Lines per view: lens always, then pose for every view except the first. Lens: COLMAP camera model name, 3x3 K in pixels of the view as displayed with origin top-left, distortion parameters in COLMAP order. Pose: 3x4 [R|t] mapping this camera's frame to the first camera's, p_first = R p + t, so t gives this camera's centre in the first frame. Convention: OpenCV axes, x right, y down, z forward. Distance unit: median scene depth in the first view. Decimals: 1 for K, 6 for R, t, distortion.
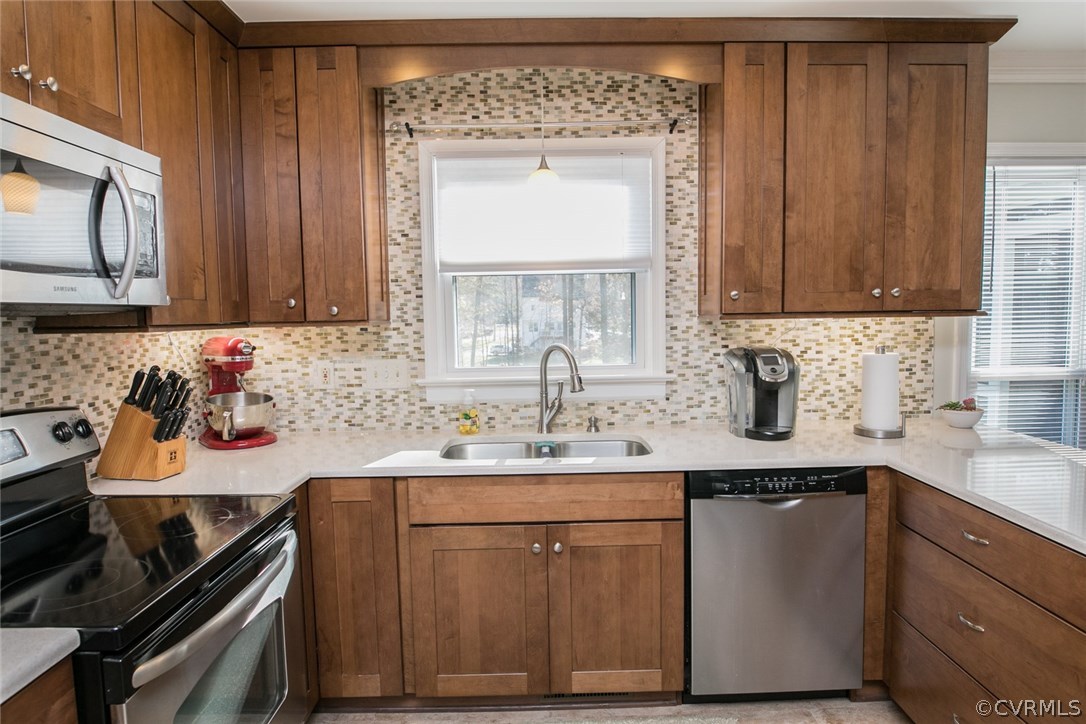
lens RADIAL K [[652.4, 0, 545.8], [0, 652.4, 359.2], [0, 0, 1]] dist [-0.009333, -0.001186]
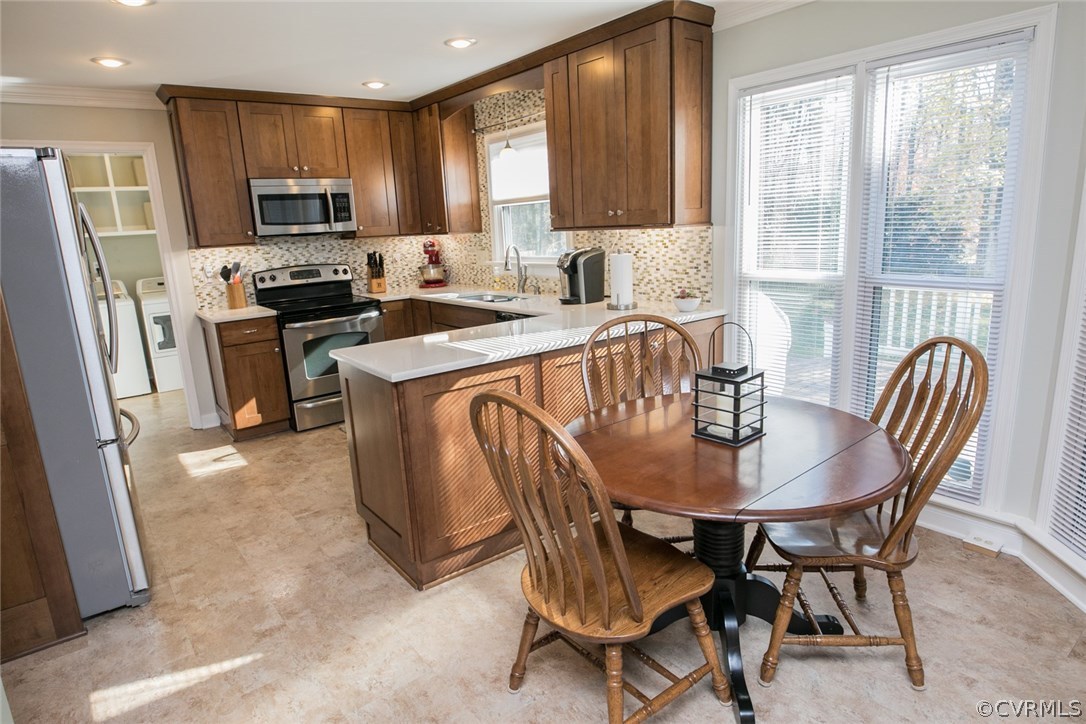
lens RADIAL K [[652.4, 0, 549.3], [0, 652.4, 367.2], [0, 0, 1]] dist [-0.009333, -0.001186]
pose [[0.589449, 0.164407, -0.790898, 1.477272], [-0.017537, 0.981444, 0.190946, -0.033398], [0.807615, -0.098683, 0.581394, -0.032448]]
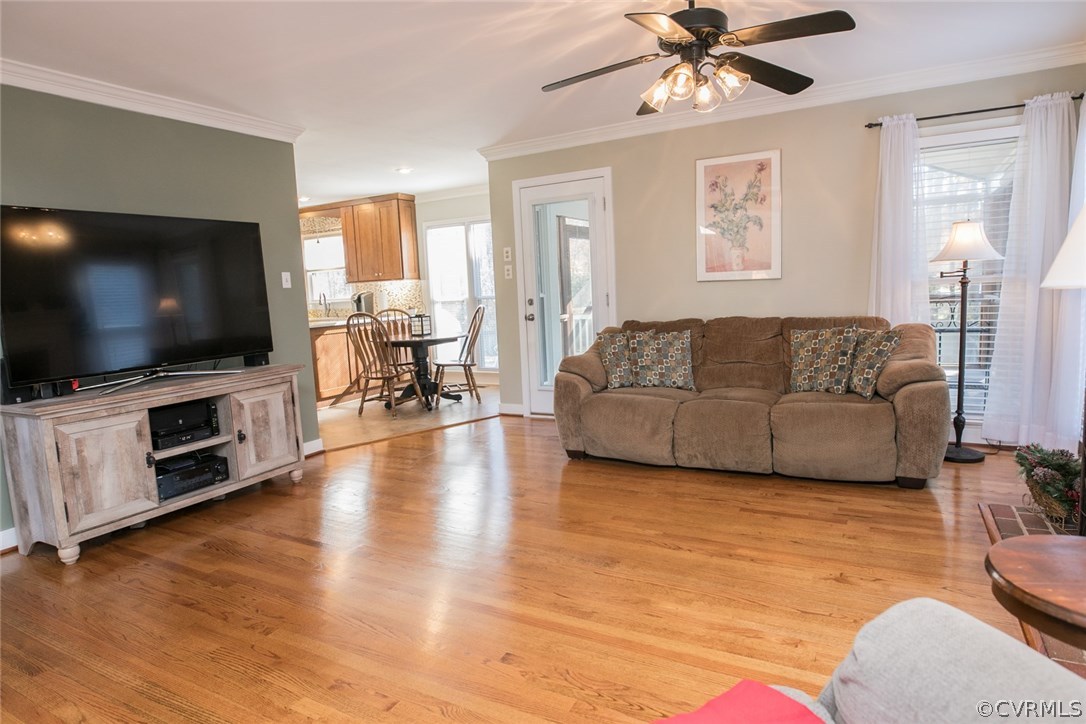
lens RADIAL K [[652.4, 0, 544.5], [0, 652.4, 363.1], [0, 0, 1]] dist [-0.009333, -0.001186]
pose [[0.843481, 0.037171, -0.535871, 2.826159], [-0.001333, 0.997745, 0.067111, 0.126901], [0.537157, -0.055893, 0.841628, -1.358523]]
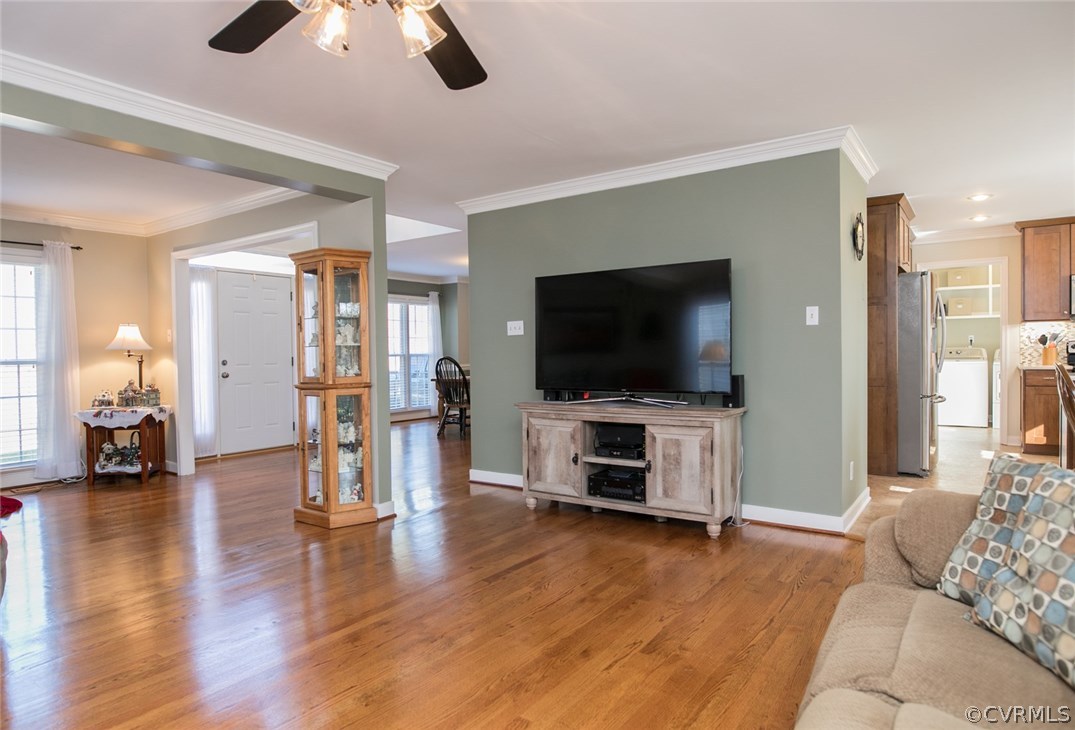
lens RADIAL K [[590.9, 0, 545.1], [0, 590.9, 358.9], [0, 0, 1]] dist [-0.026539, -0.000186]
pose [[-0.598815, 0.047469, -0.799479, 2.738078], [-0.028003, 0.996391, 0.080136, 0.026480], [0.800398, 0.070374, -0.595324, 0.133504]]
